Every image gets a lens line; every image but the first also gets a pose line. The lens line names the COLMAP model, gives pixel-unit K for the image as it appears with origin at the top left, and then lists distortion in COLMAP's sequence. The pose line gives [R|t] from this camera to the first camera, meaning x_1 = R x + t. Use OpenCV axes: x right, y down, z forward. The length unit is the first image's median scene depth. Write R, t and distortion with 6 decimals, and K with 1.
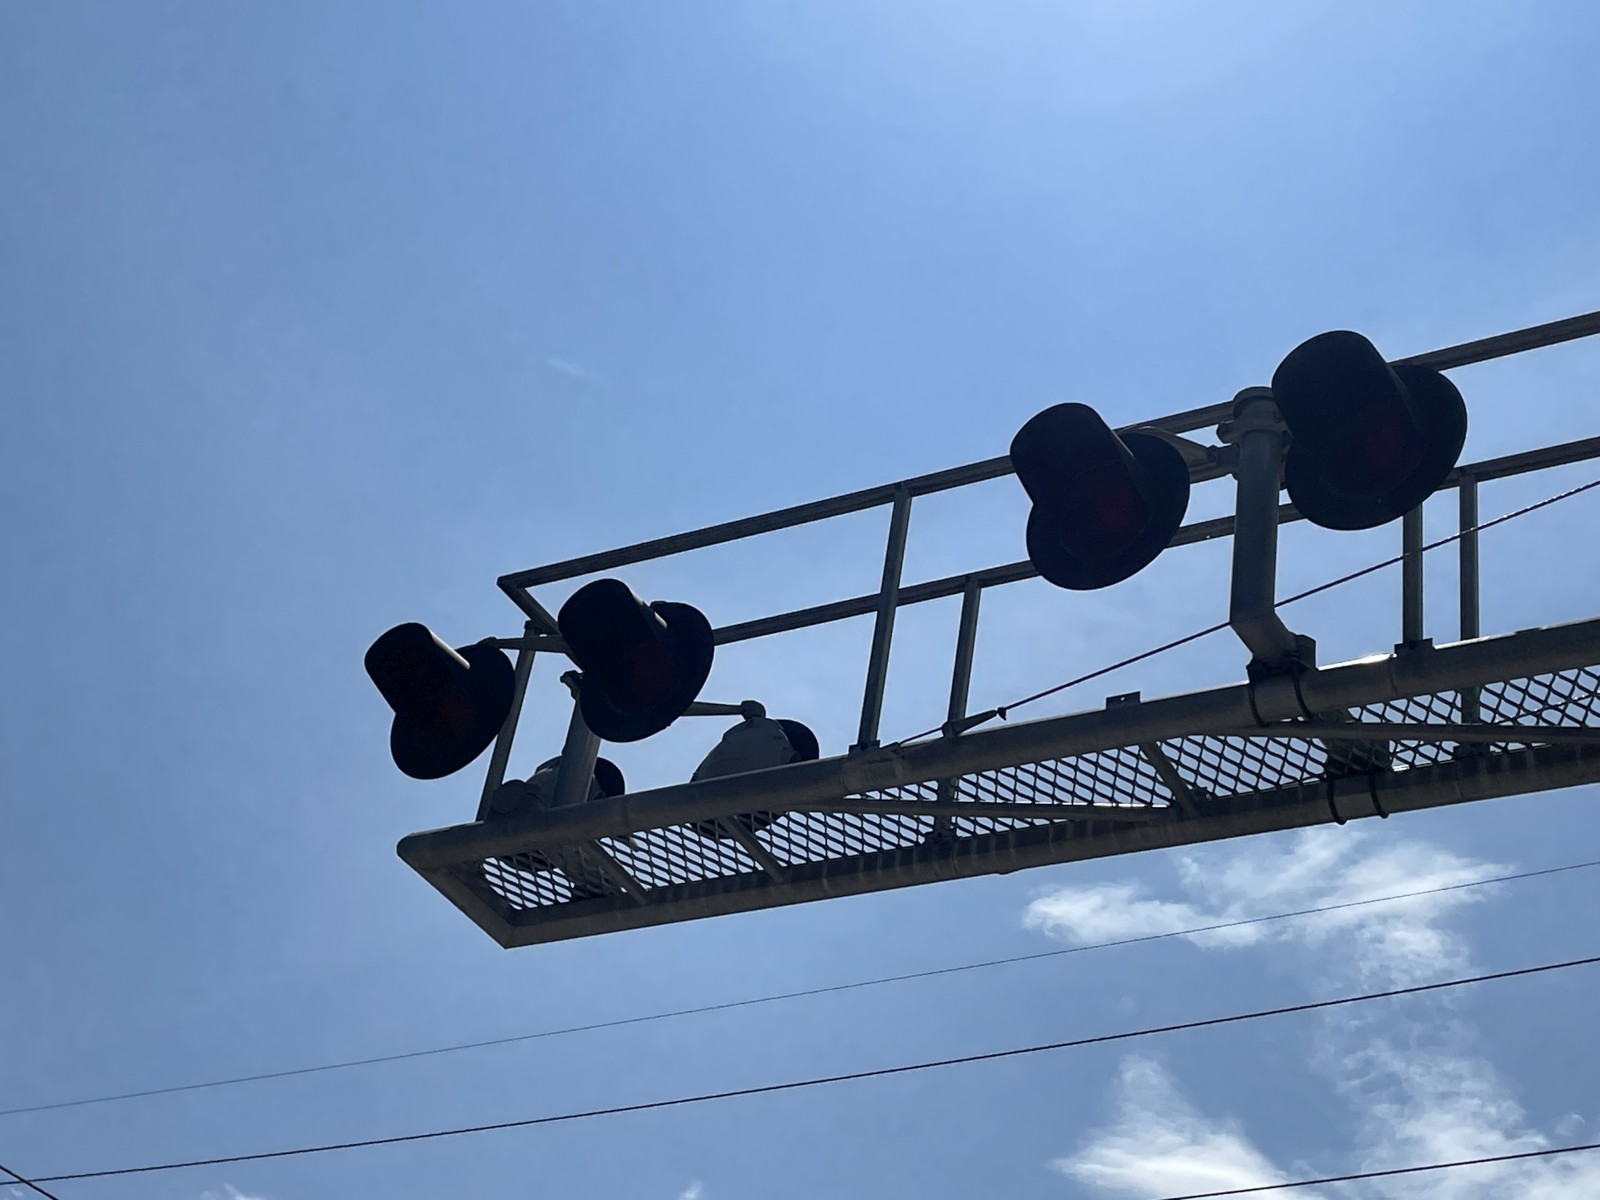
lens RADIAL K [[2530.5, 0, 799.4], [0, 2530.5, 594.7], [0, 0, 1]] dist [0.143993, 0.000000]
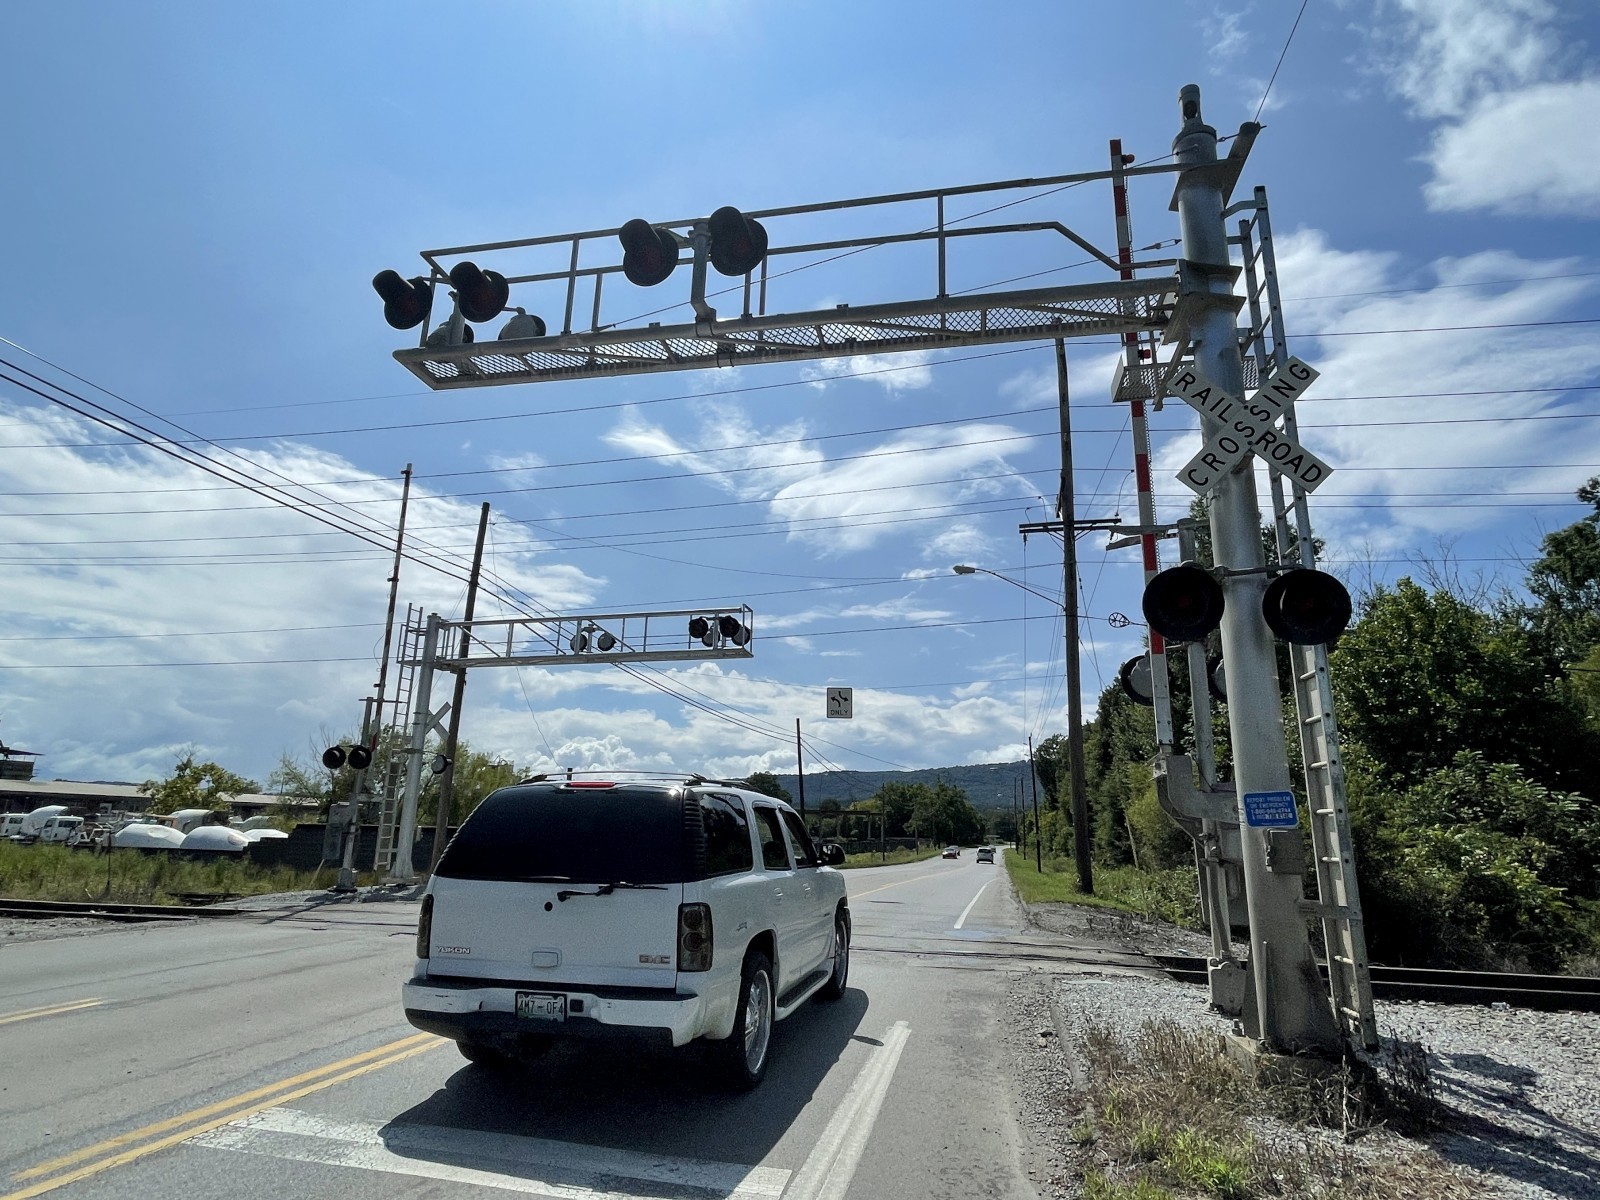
lens RADIAL K [[856.1, 0, 807.0], [0, 856.1, 599.1], [0, 0, 1]] dist [-0.002148, -0.000592]
pose [[0.945185, -0.034789, 0.324678, -0.043433], [-0.095543, 0.921330, 0.376859, -0.056645], [-0.312246, -0.387222, 0.867503, -0.082775]]
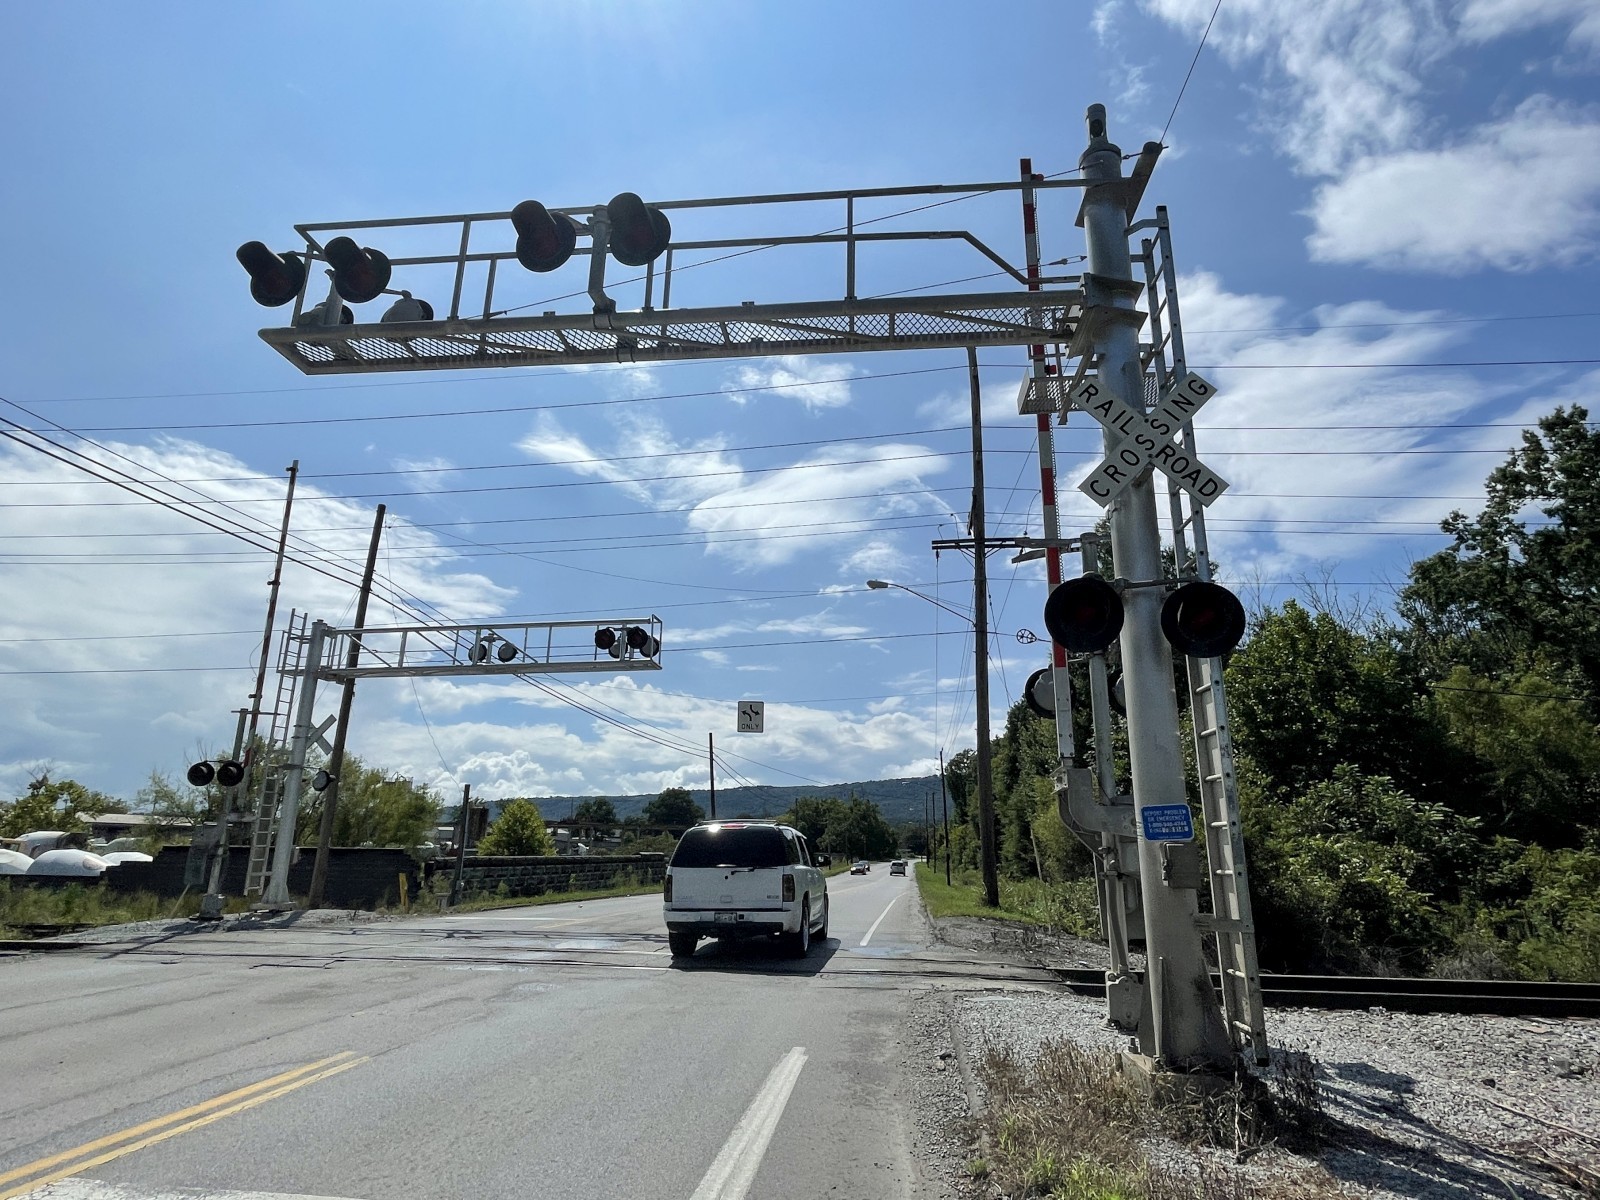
lens RADIAL K [[856.1, 0, 807.0], [0, 856.1, 599.2], [0, 0, 1]] dist [-0.002148, -0.000592]
pose [[0.909744, -0.014130, 0.414930, -0.014822], [-0.145079, 0.925595, 0.349609, -0.038667], [-0.388997, -0.378252, 0.840004, -0.061458]]
